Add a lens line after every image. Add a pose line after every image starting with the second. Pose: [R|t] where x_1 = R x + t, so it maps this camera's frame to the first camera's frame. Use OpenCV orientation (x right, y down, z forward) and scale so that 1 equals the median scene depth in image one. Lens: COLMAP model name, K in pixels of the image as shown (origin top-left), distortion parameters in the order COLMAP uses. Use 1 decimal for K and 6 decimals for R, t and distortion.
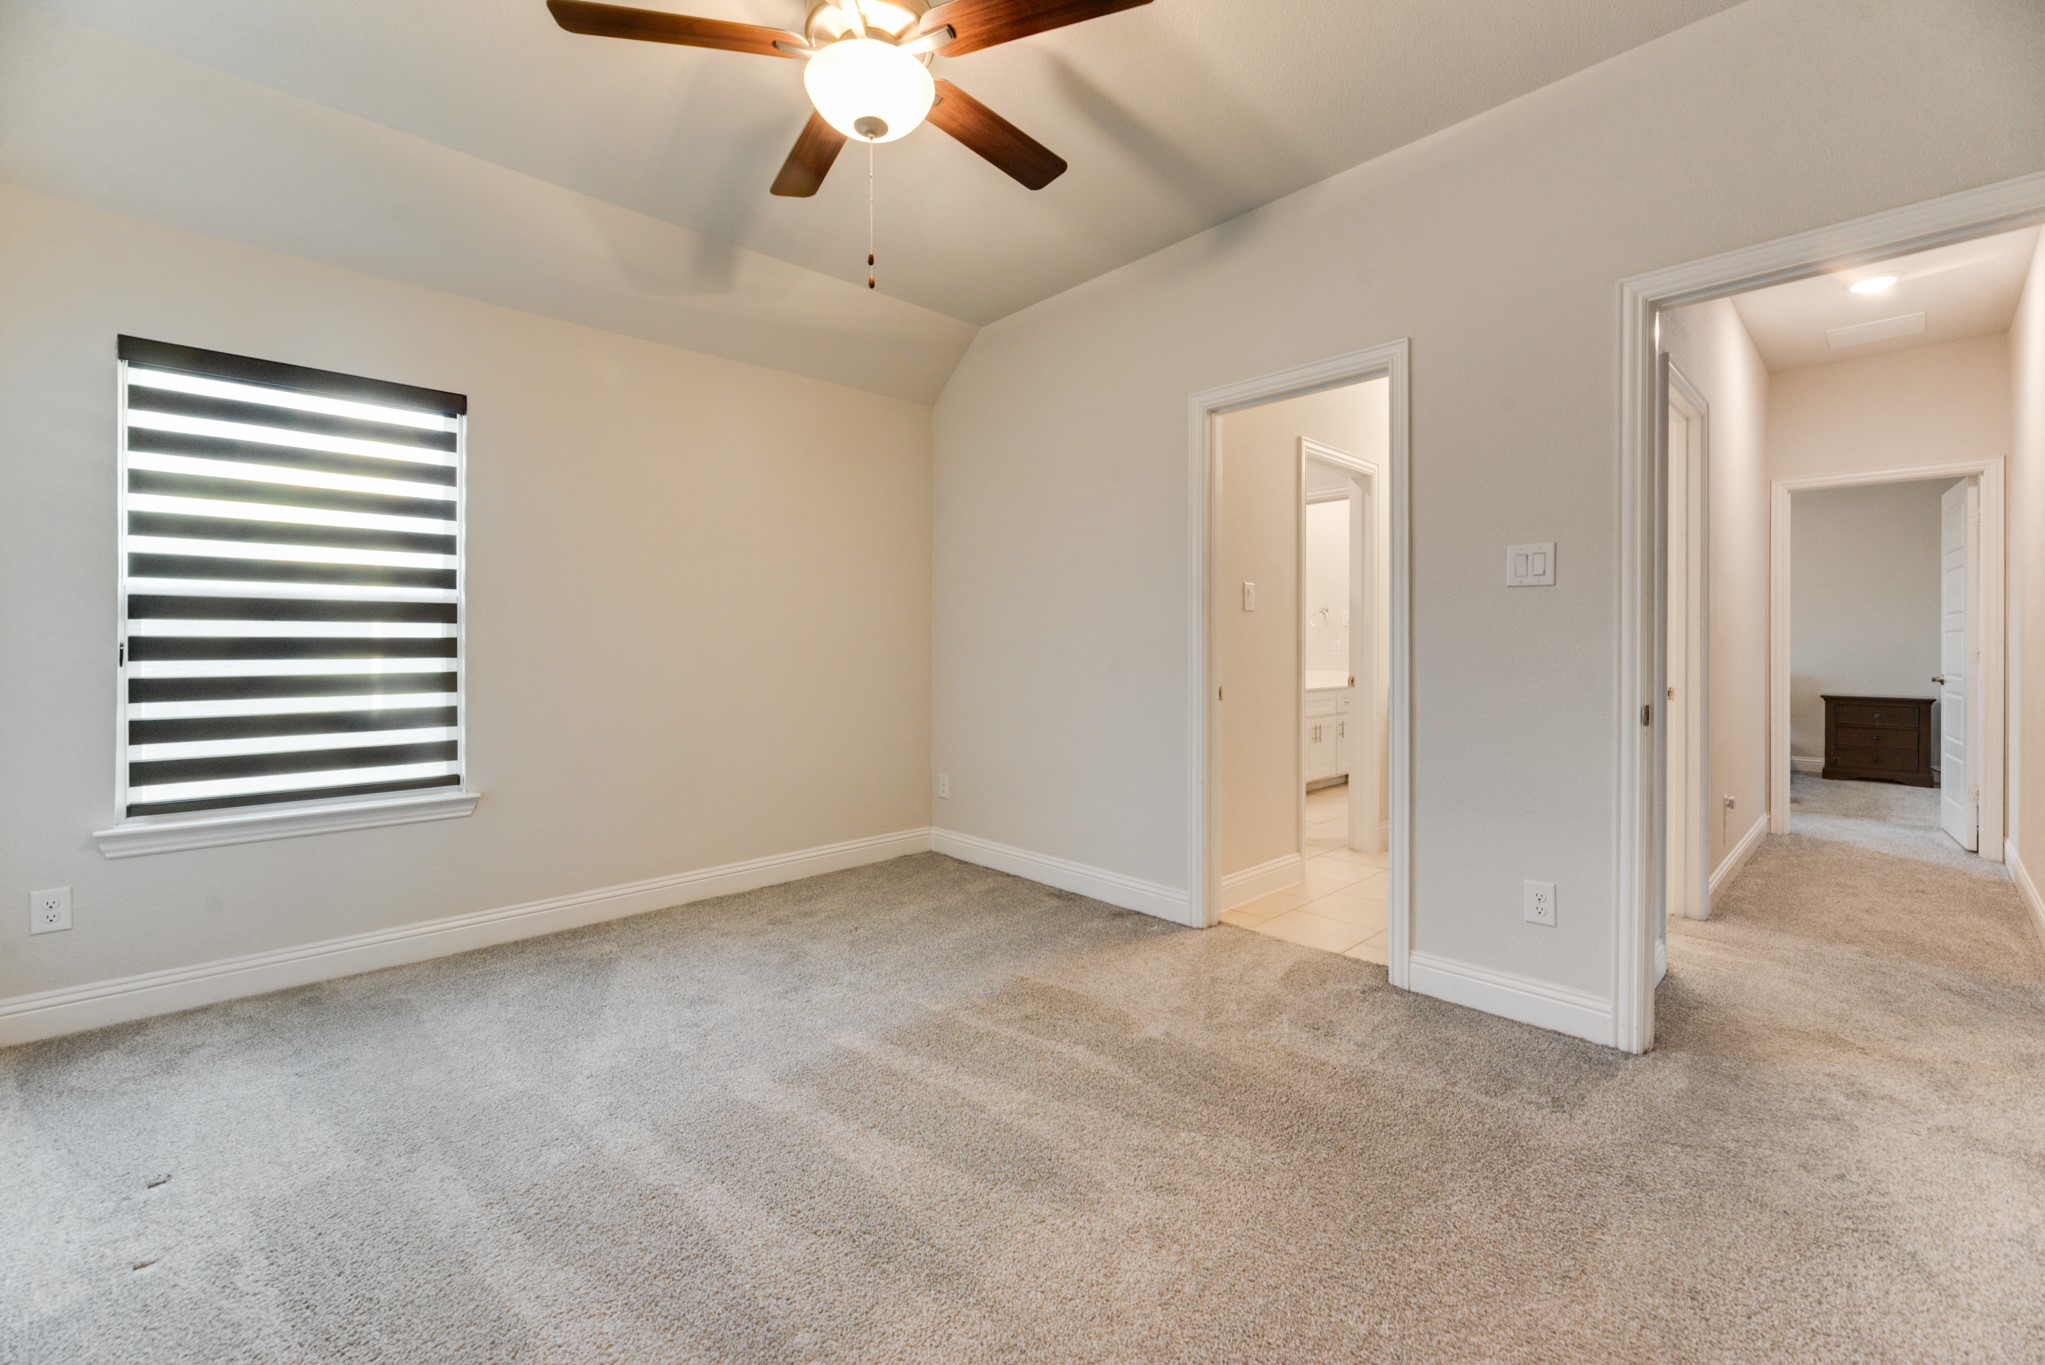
lens RADIAL K [[840.6, 0, 1032.5], [0, 840.6, 644.2], [0, 0, 1]] dist [-0.001536, 0.000507]
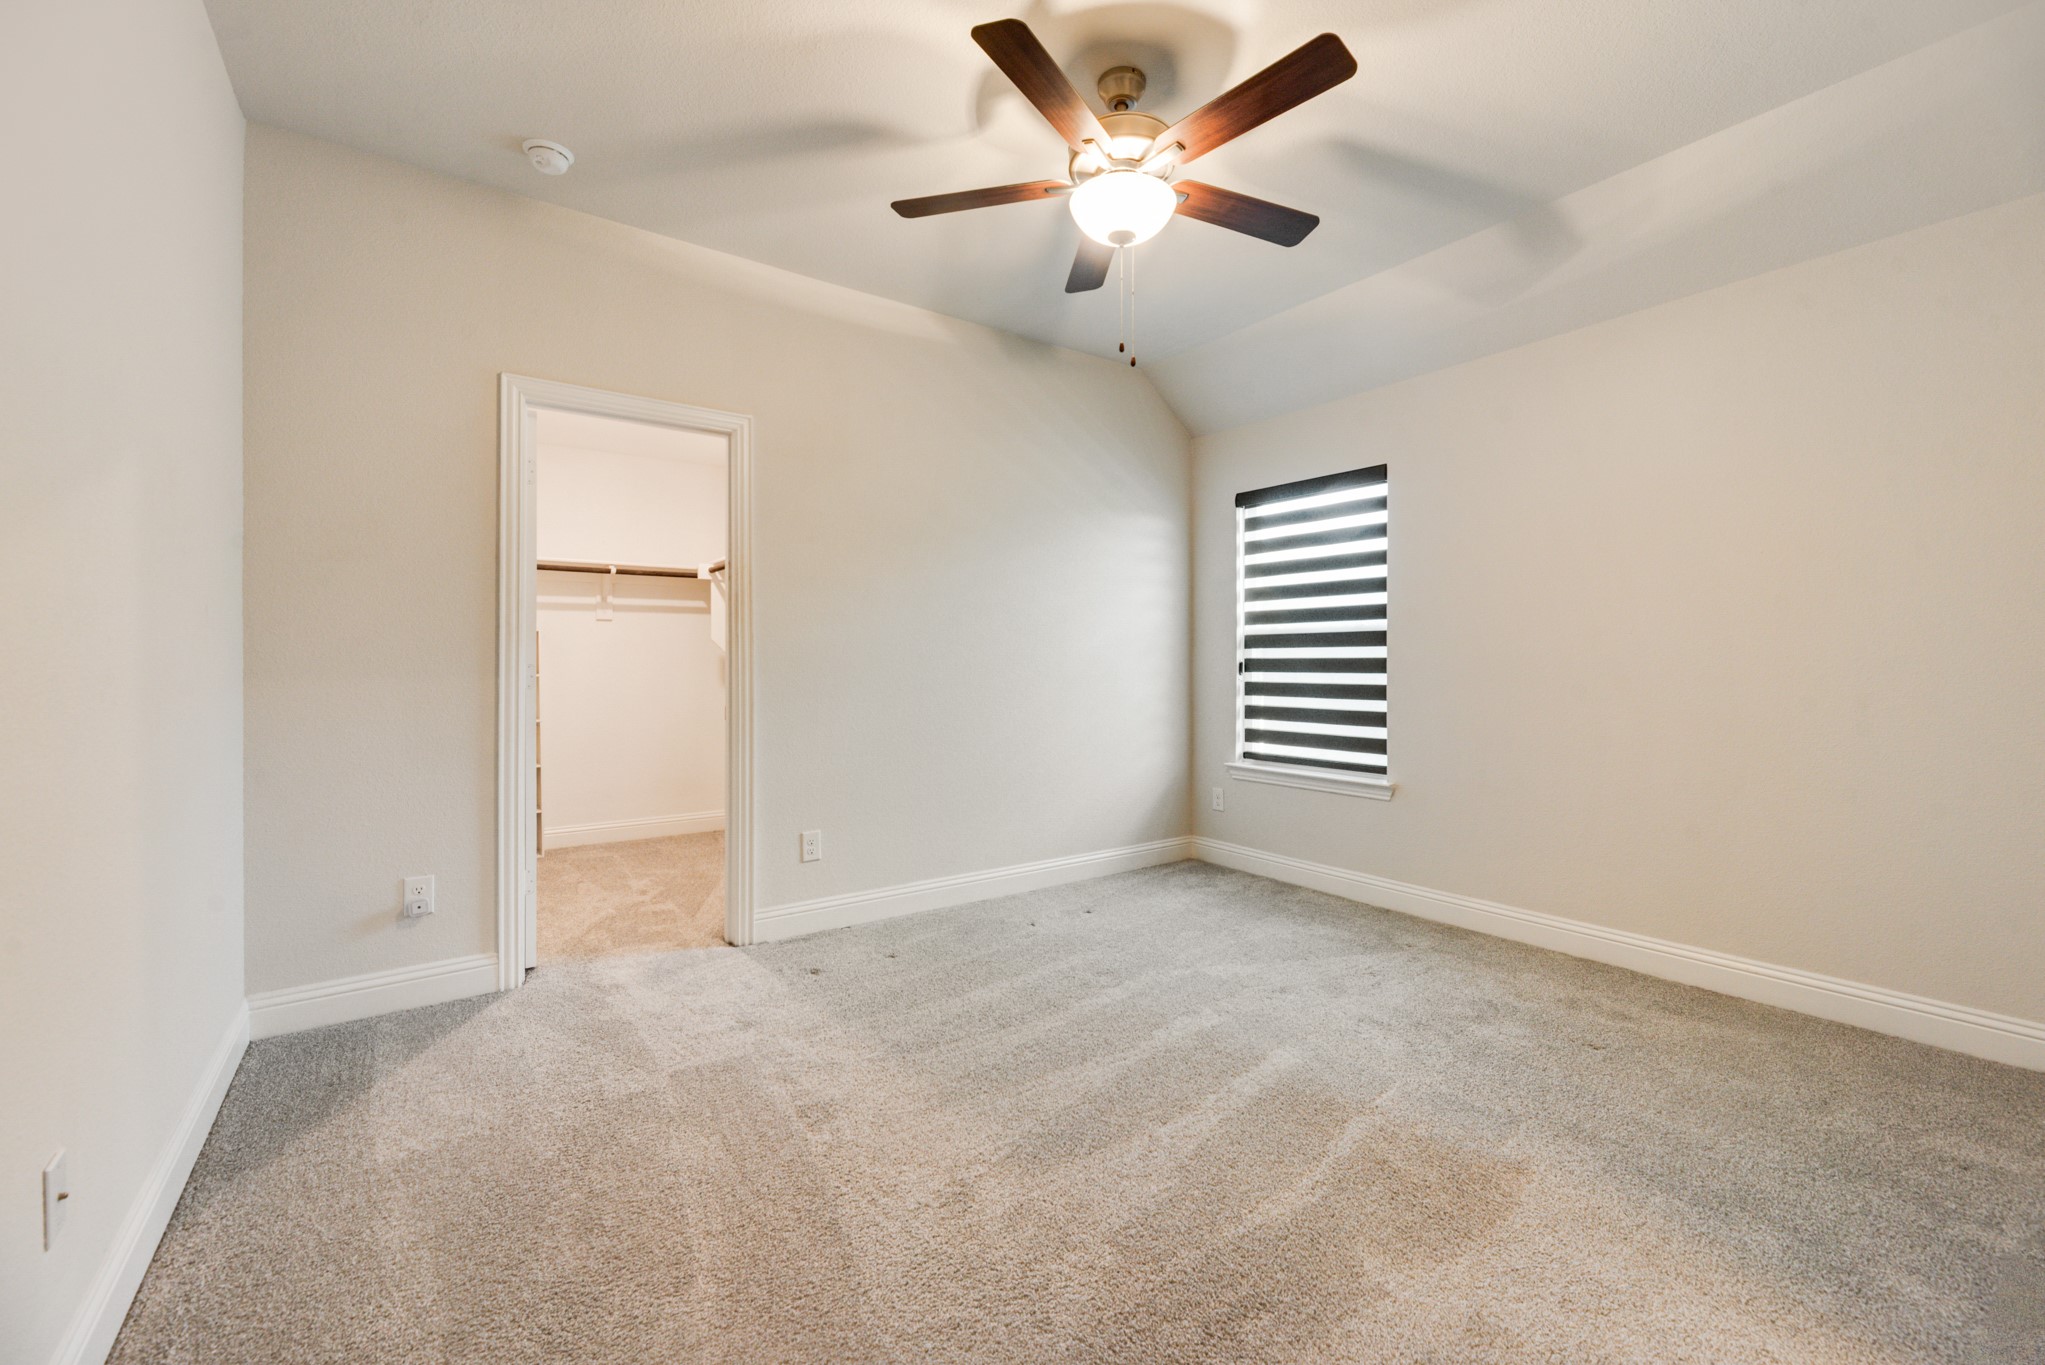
lens RADIAL K [[839.0, 0, 1024.1], [0, 839.0, 655.6], [0, 0, 1]] dist [-0.001201, -0.000025]
pose [[-0.141114, -0.006684, -0.989971, 0.767615], [0.002077, 0.999973, -0.007047, -0.003603], [0.989991, -0.003050, -0.141097, 0.774673]]
